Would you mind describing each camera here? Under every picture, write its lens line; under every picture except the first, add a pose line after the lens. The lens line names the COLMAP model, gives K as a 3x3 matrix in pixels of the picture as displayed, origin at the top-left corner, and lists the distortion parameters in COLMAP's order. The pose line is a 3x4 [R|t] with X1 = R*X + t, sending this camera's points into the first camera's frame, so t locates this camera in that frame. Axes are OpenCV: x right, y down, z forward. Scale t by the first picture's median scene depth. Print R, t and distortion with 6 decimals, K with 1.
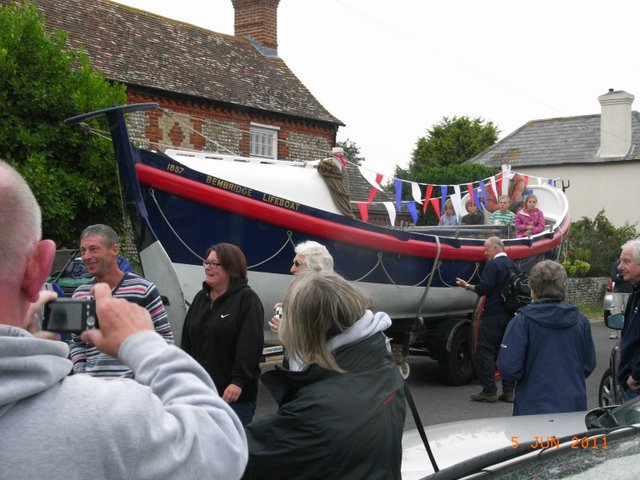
lens RADIAL K [[975.2, 0, 320.0], [0, 975.2, 240.0], [0, 0, 1]] dist [0.125544, 0.017739]
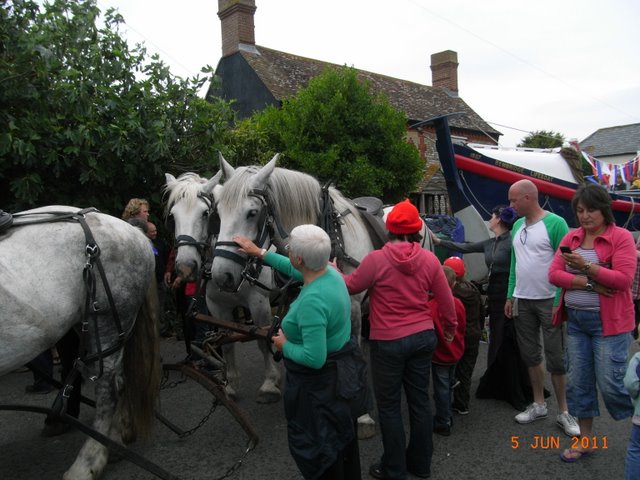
lens RADIAL K [[513.4, 0, 320.0], [0, 513.4, 240.0], [0, 0, 1]] dist [-0.006956, -0.005939]
pose [[0.974653, -0.020737, -0.222758, -0.157803], [0.034145, 0.997818, 0.056508, 0.001259], [0.221100, -0.062681, 0.973235, 0.137120]]
